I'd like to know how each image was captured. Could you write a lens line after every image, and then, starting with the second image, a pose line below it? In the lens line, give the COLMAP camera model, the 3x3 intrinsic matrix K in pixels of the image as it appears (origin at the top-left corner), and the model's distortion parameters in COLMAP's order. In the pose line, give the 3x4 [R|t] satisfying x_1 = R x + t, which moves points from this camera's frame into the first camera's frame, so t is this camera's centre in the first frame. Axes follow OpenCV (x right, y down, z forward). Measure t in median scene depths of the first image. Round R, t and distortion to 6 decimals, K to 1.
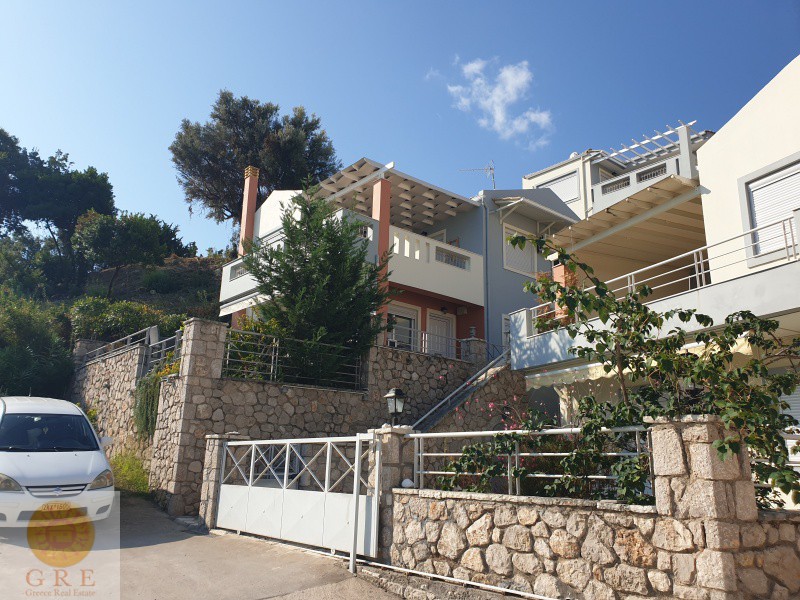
lens RADIAL K [[646.3, 0, 397.8], [0, 646.3, 312.5], [0, 0, 1]] dist [0.090275, -0.140158]
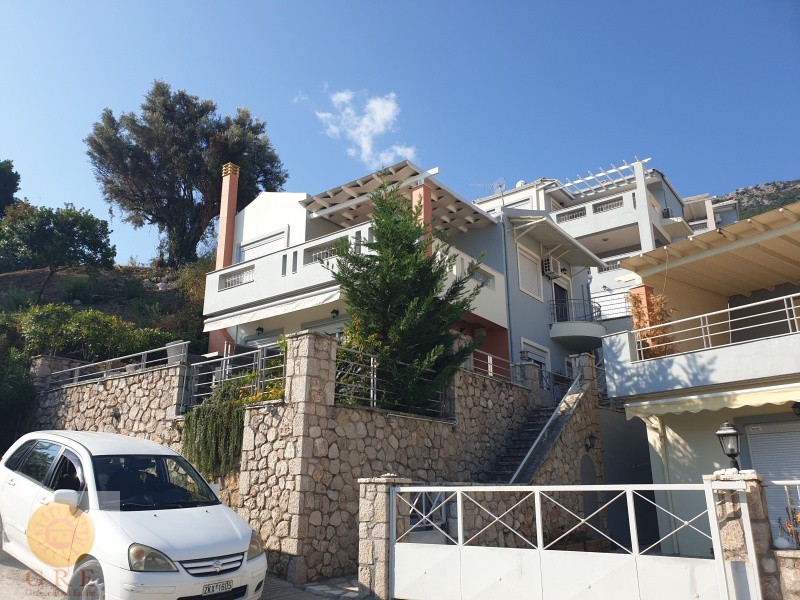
lens RADIAL K [[646.3, 0, 397.8], [0, 646.3, 312.5], [0, 0, 1]] dist [0.090275, -0.140158]
pose [[0.976414, 0.033930, 0.213223, -0.213929], [-0.025578, 0.998798, -0.041811, 0.009913], [-0.214385, 0.035371, 0.976108, 0.110041]]
